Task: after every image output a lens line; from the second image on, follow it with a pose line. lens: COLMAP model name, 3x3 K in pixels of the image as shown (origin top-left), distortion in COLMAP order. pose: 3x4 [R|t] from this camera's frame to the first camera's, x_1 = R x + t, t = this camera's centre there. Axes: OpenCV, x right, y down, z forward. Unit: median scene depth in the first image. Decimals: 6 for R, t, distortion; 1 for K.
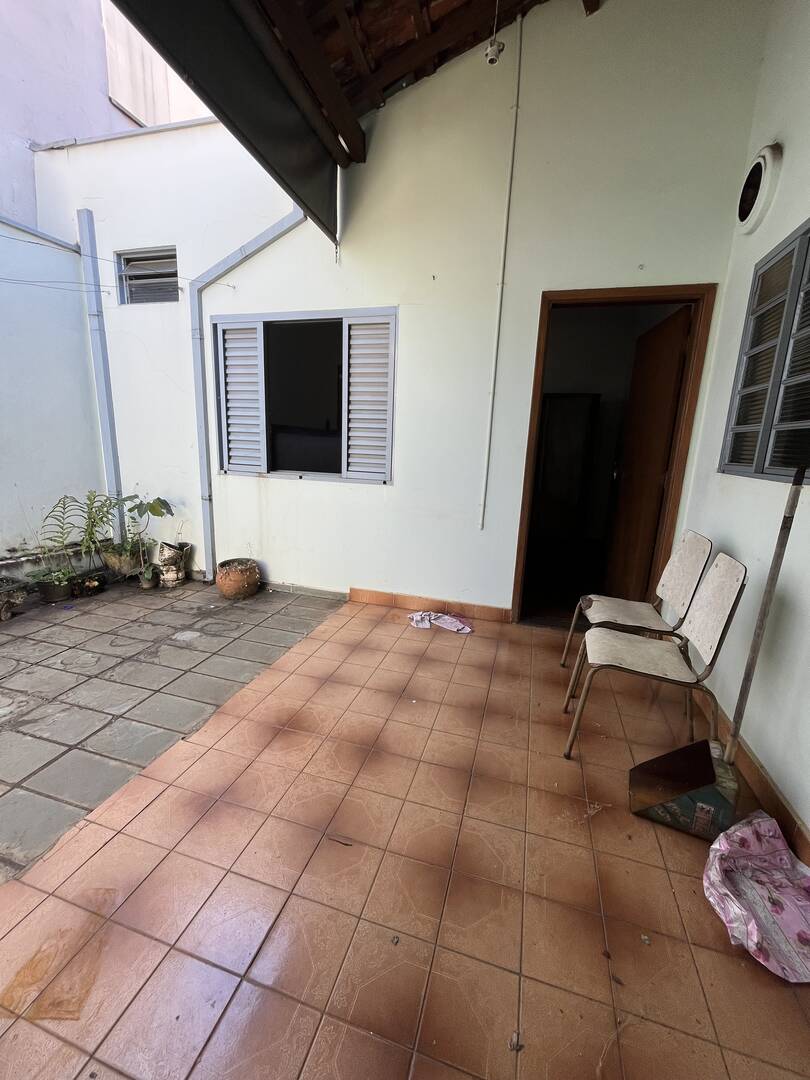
lens RADIAL K [[435.1, 0, 406.5], [0, 435.1, 532.8], [0, 0, 1]] dist [-0.003911, 0.000804]
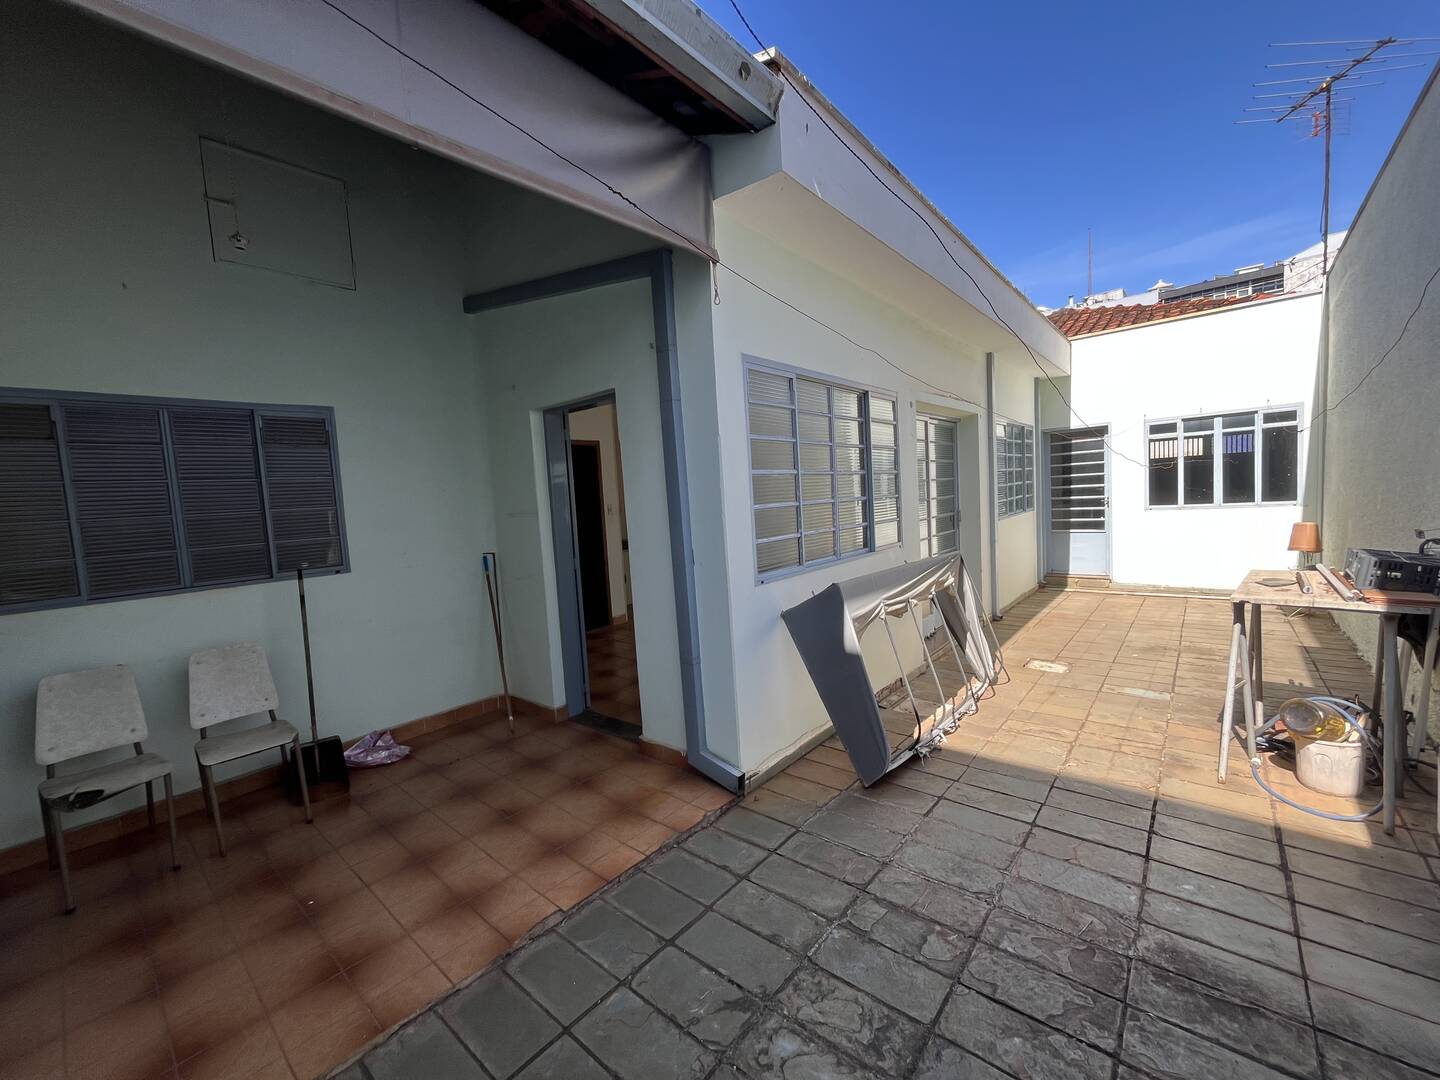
lens RADIAL K [[580.1, 0, 717.8], [0, 580.1, 538.1], [0, 0, 1]] dist [-0.003911, 0.000804]
pose [[-0.911785, -0.017124, 0.410310, -0.752799], [0.103133, 0.957562, 0.269143, -0.319949], [-0.397507, 0.287717, -0.871325, 0.993088]]
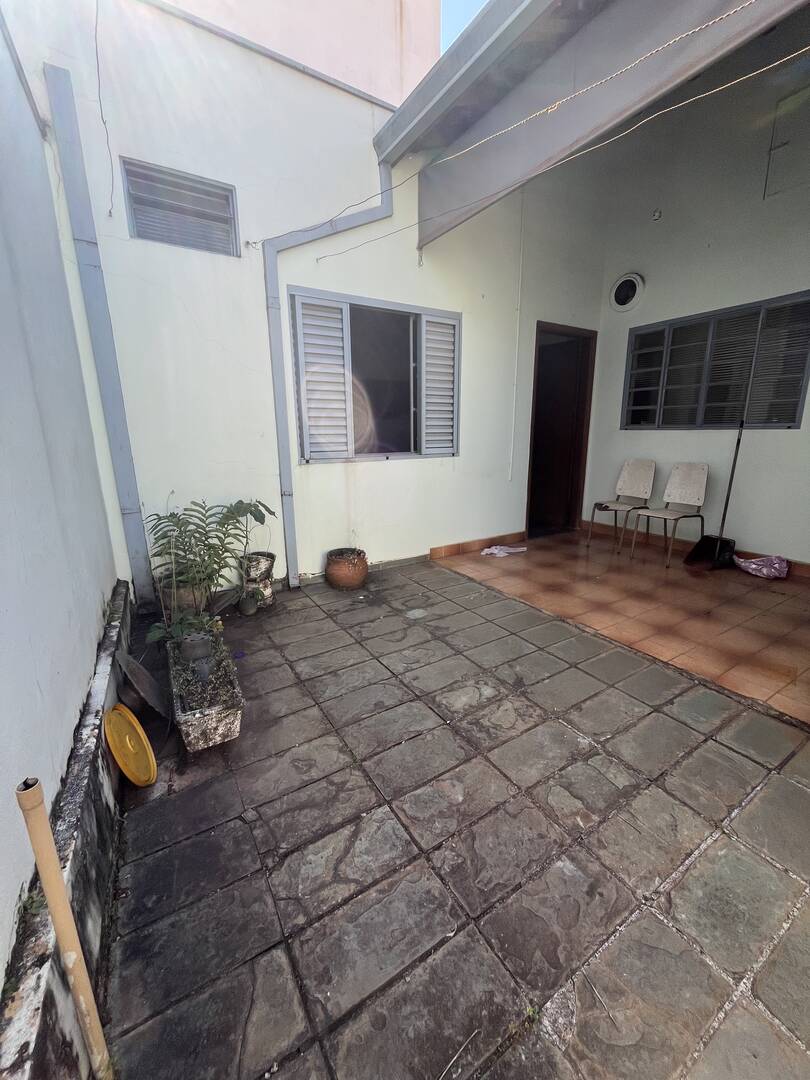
lens RADIAL K [[435.1, 0, 404.0], [0, 435.1, 533.7], [0, 0, 1]] dist [-0.003911, 0.000804]
pose [[0.668608, -0.214812, 0.711912, -1.111971], [0.184265, 0.975369, 0.121250, -0.075053], [-0.720423, 0.050112, 0.691722, 0.263373]]
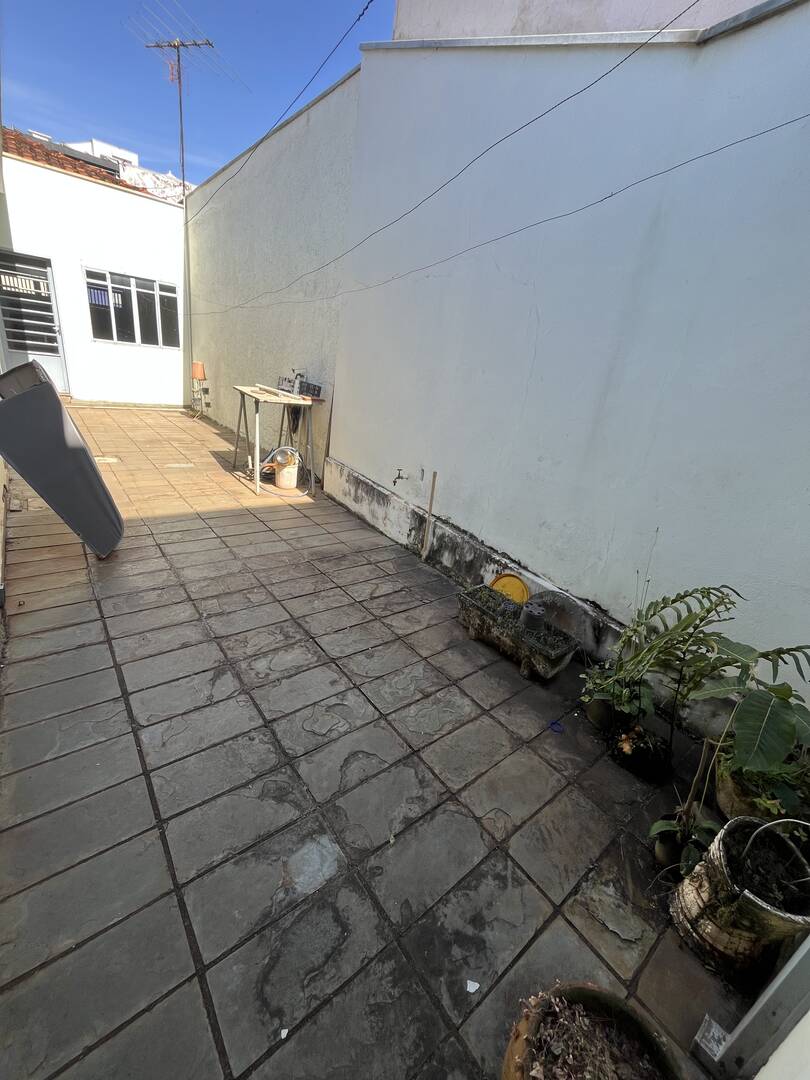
lens RADIAL K [[435.1, 0, 403.3], [0, 435.1, 533.7], [0, 0, 1]] dist [-0.003911, 0.000804]
pose [[-0.574495, 0.188845, -0.796425, -0.240486], [-0.311714, 0.849220, 0.426216, -0.248293], [0.756829, 0.493115, -0.429007, 0.991352]]
